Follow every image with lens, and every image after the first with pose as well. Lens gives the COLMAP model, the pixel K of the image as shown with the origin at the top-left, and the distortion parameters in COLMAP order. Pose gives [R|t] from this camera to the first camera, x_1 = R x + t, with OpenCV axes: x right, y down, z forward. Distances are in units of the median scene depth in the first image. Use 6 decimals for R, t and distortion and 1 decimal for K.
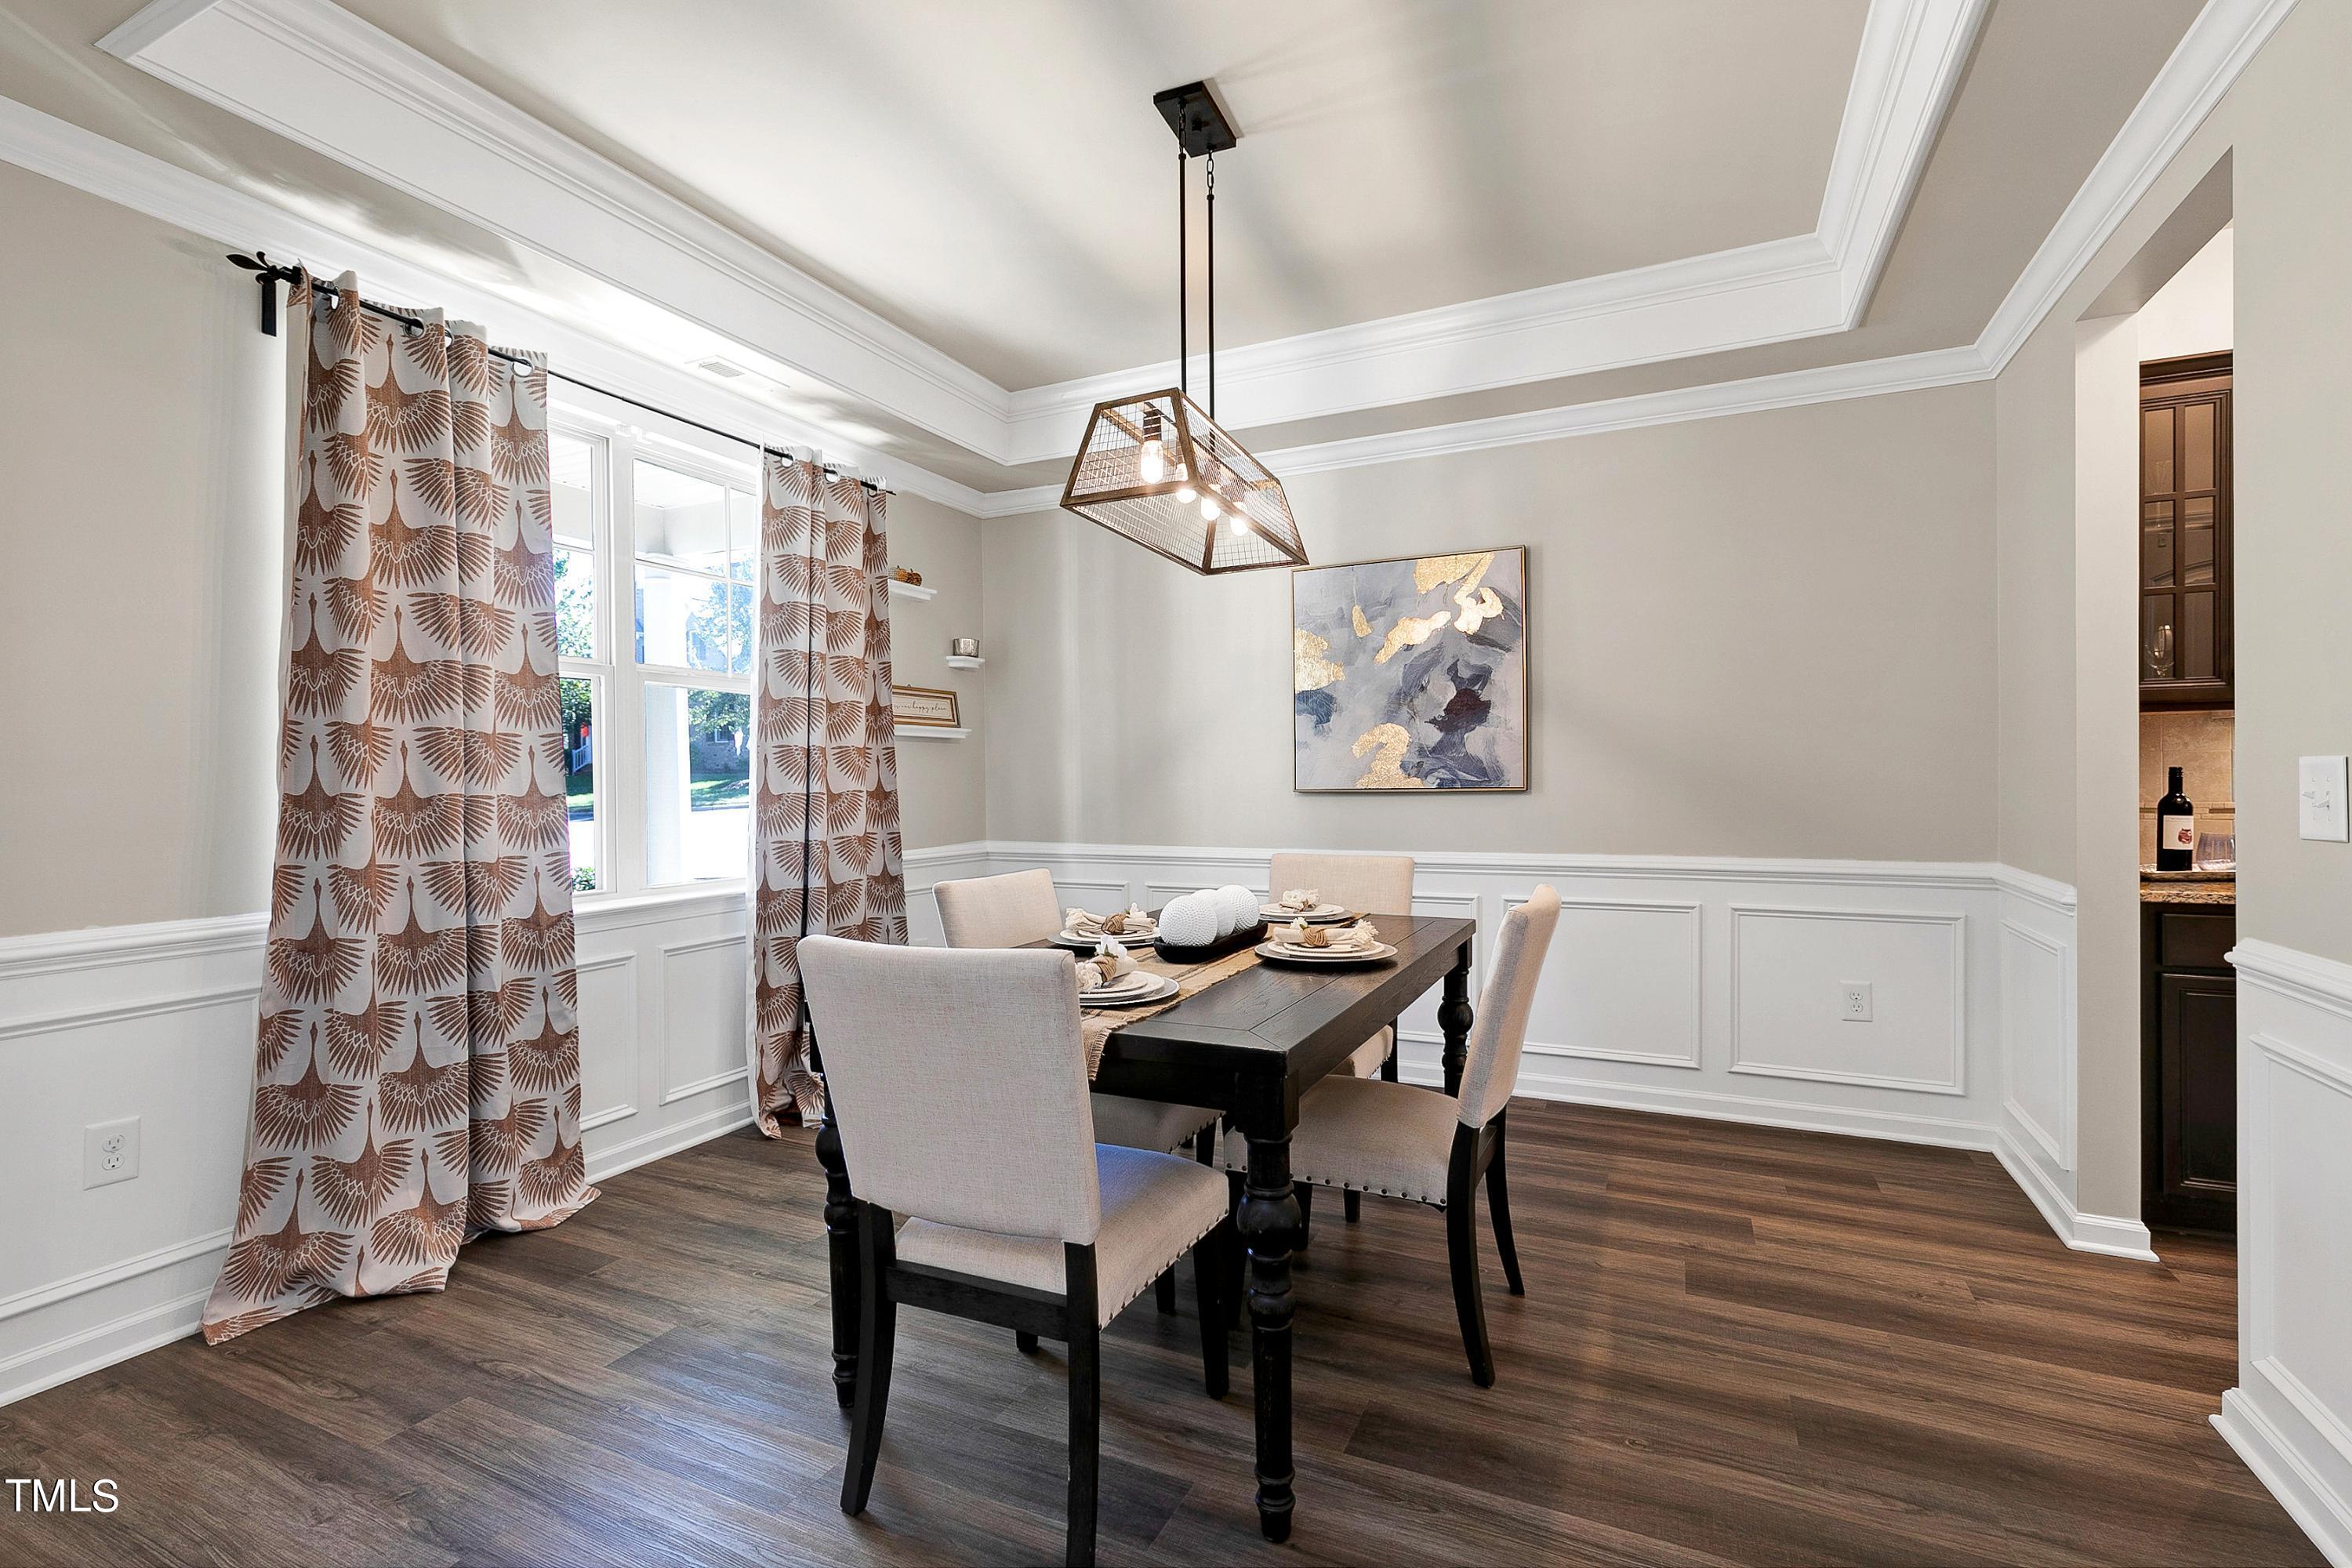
lens RADIAL K [[1064.6, 0, 1170.4], [0, 1064.6, 784.6], [0, 0, 1]] dist [0.004445, -0.001282]
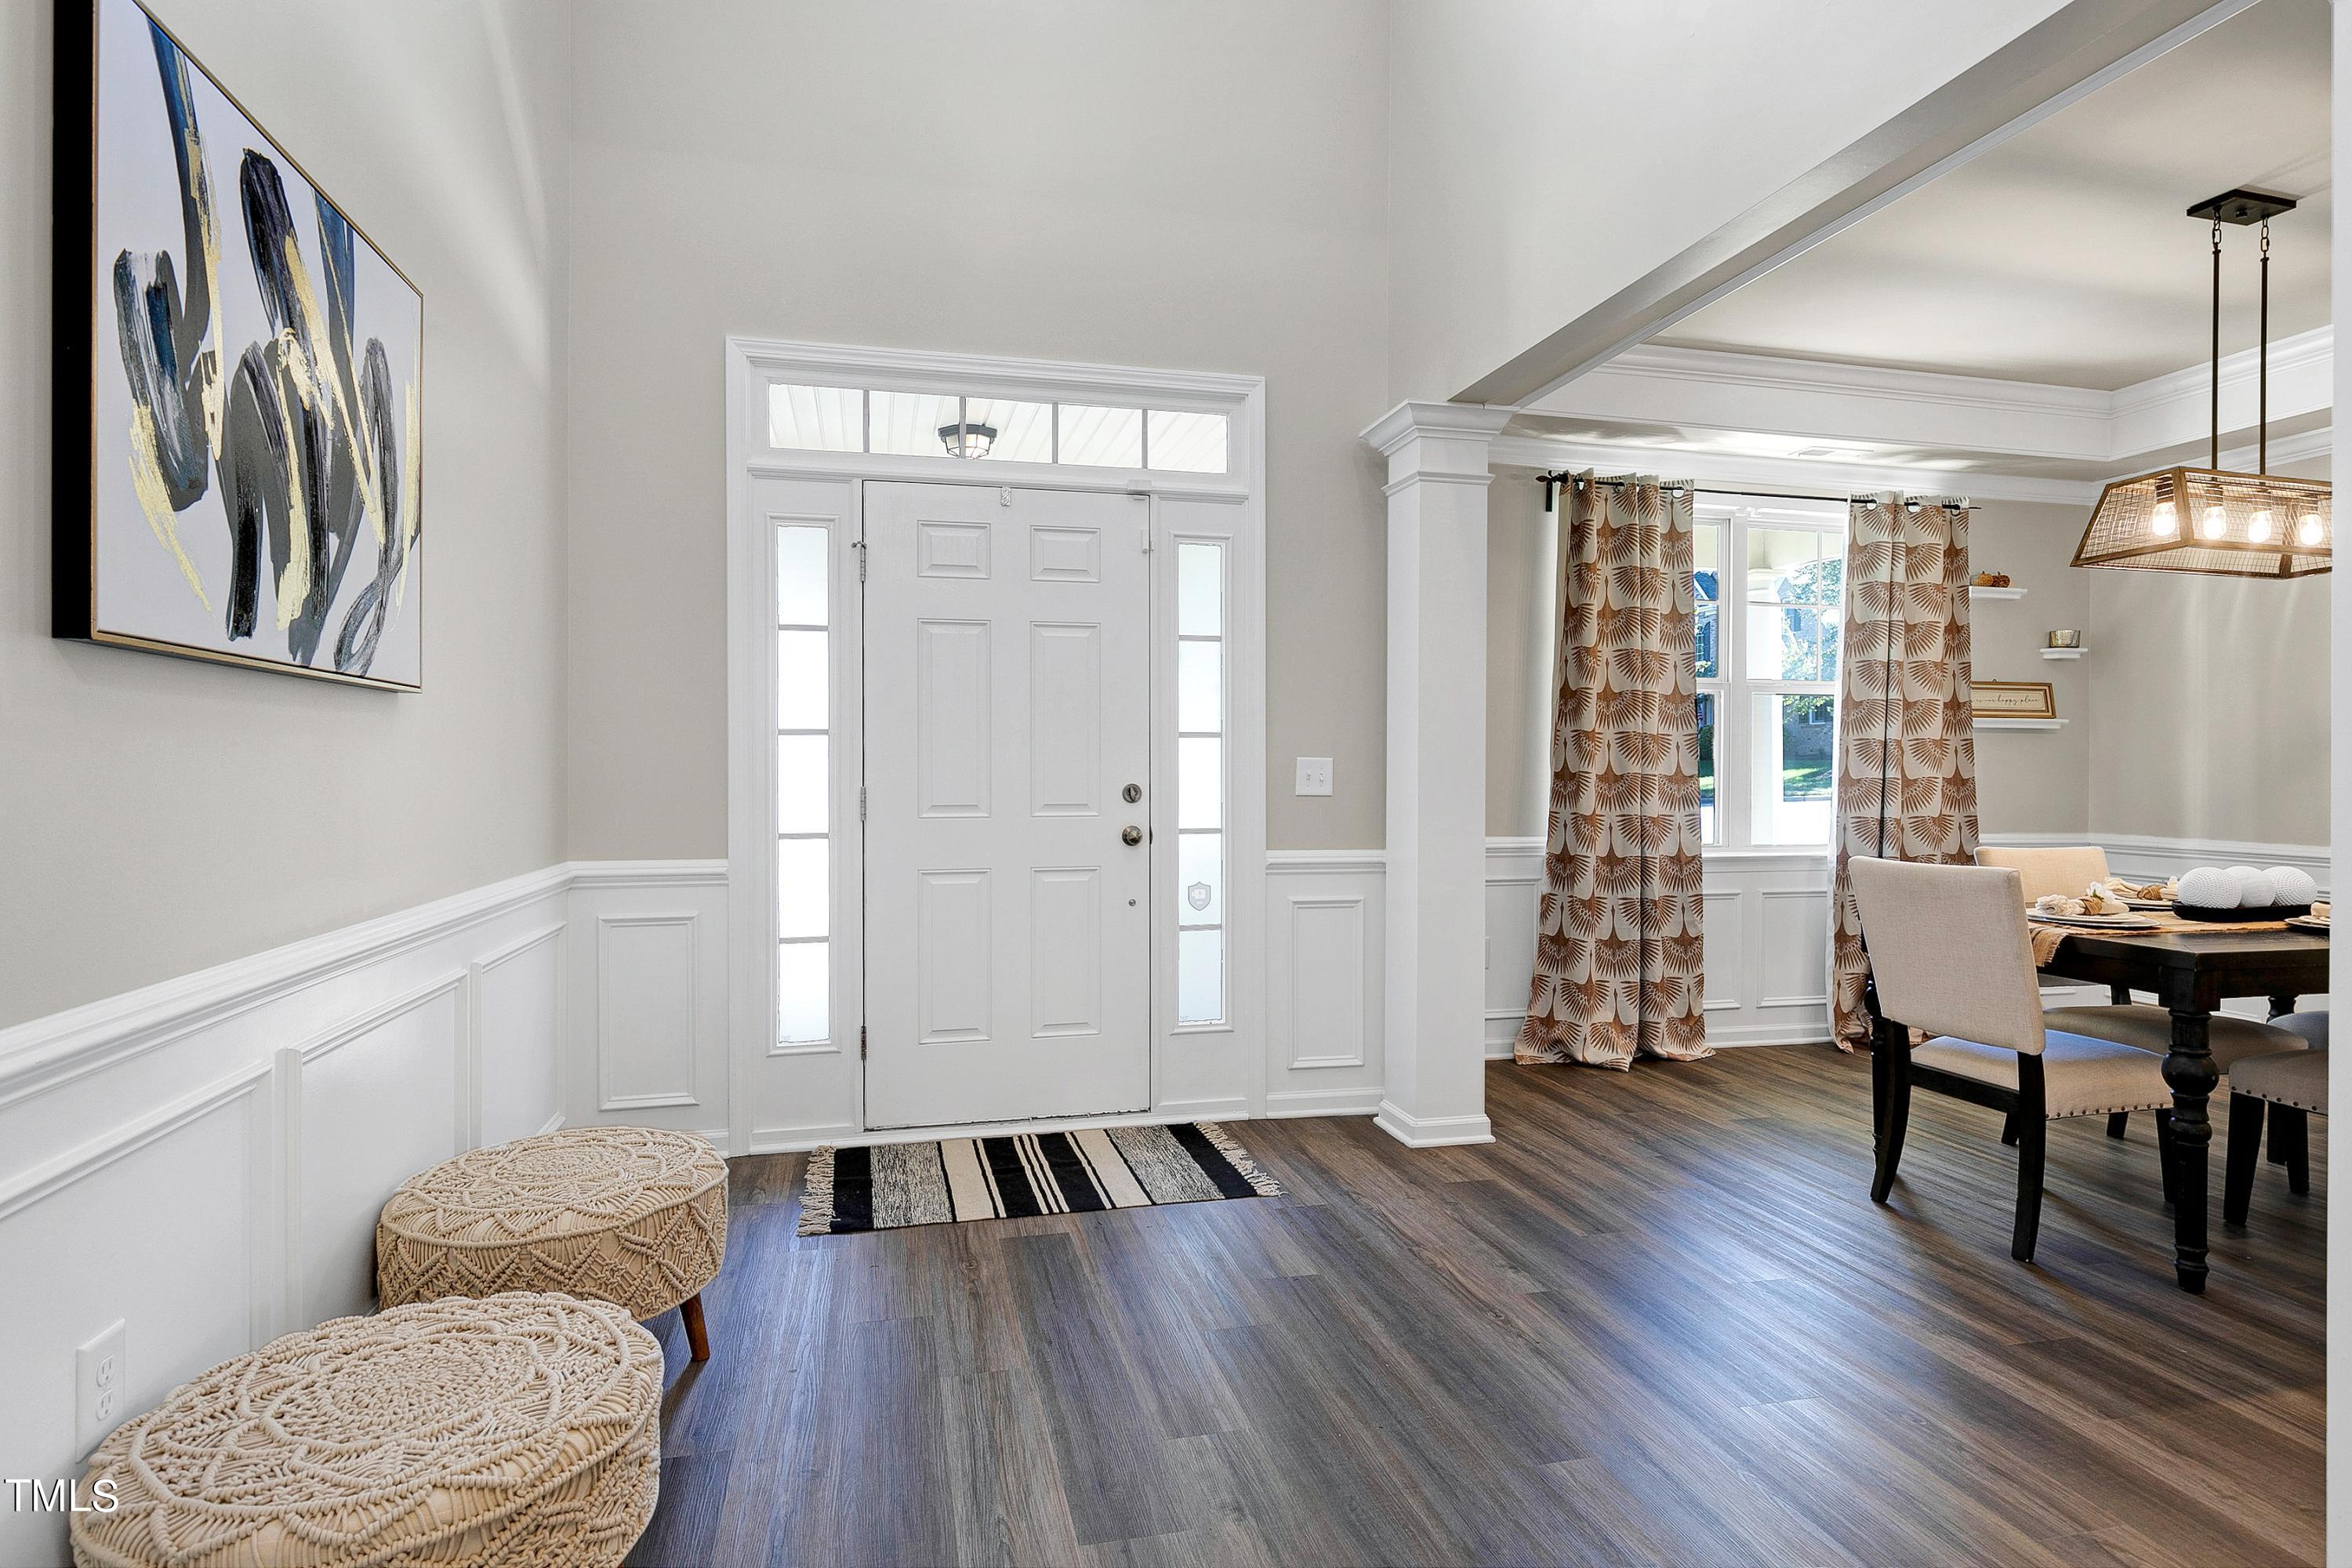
lens RADIAL K [[1216.5, 0, 1162.4], [0, 1216.5, 776.9], [0, 0, 1]] dist [-0.002406, -0.002712]
pose [[0.627969, 0.018878, -0.778010, 0.288745], [-0.016025, 0.999807, 0.011325, 0.005623], [0.778074, 0.005356, 0.628150, -0.665462]]
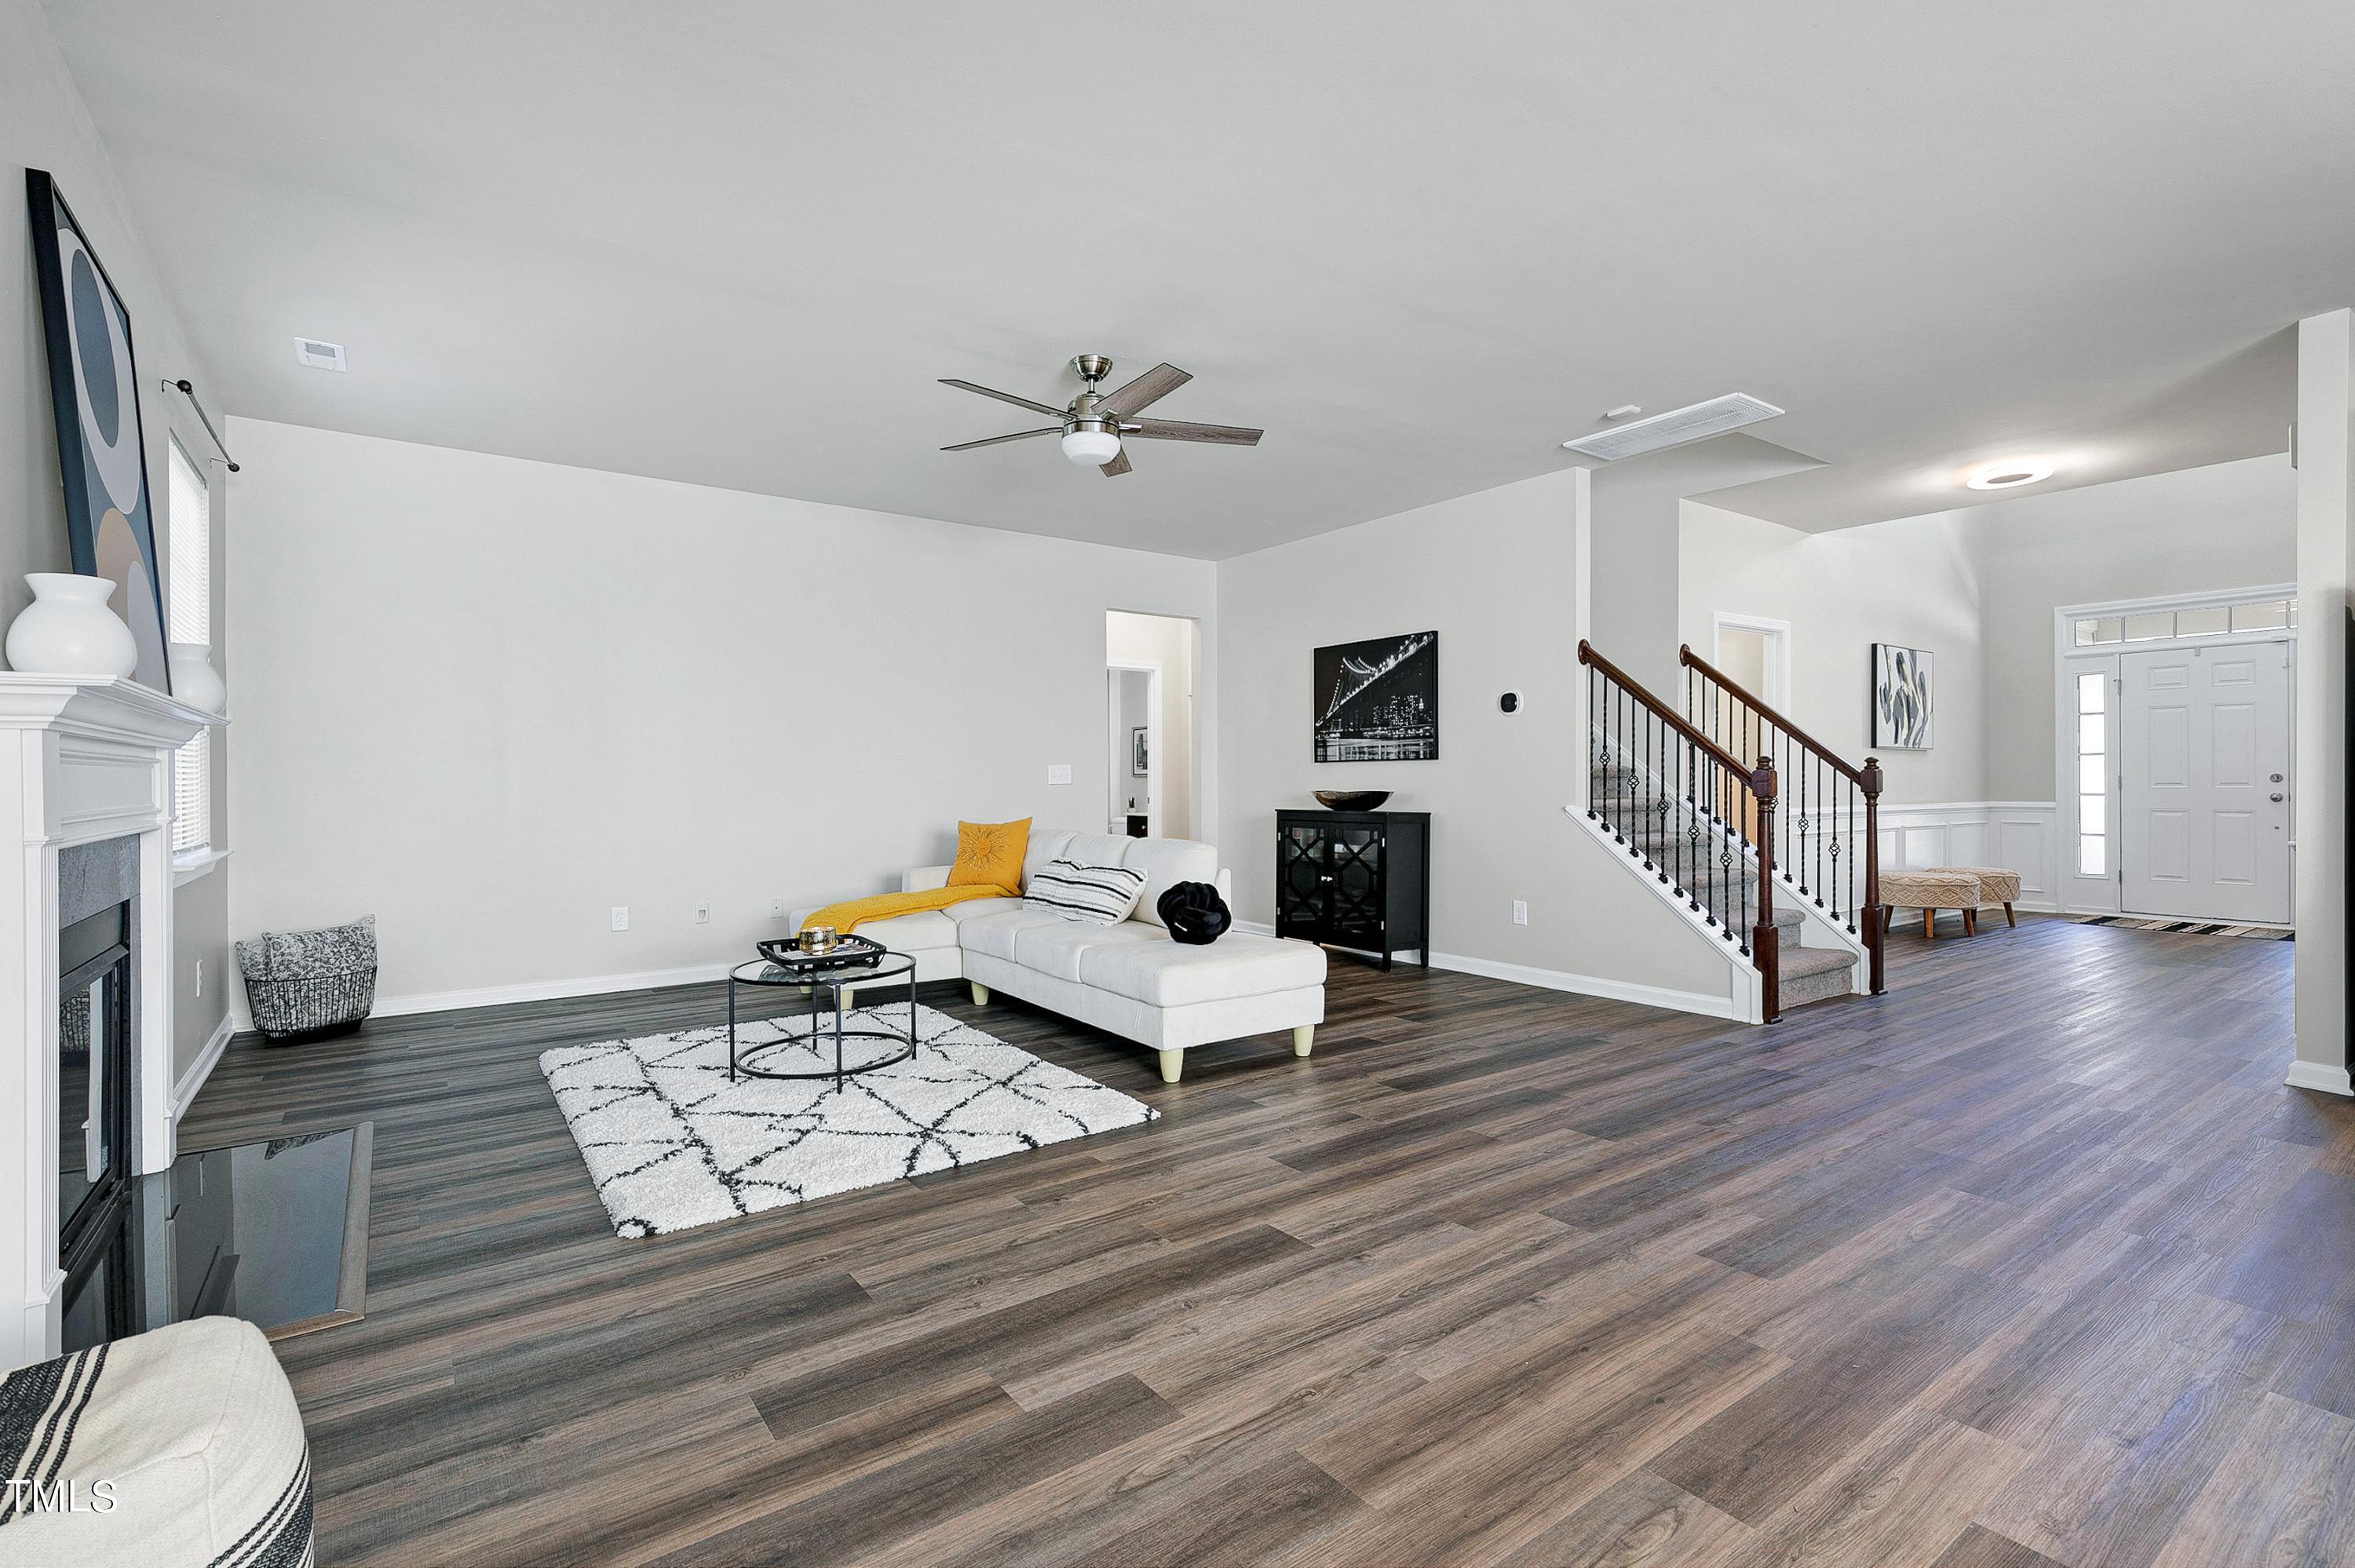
lens RADIAL K [[1065.8, 0, 1166.2], [0, 1065.8, 775.5], [0, 0, 1]] dist [0.004445, -0.001282]
pose [[-0.483434, 0.008334, -0.875341, 2.911076], [0.001335, 0.999961, 0.008783, 0.006942], [0.875380, 0.003077, -0.483426, -0.965029]]
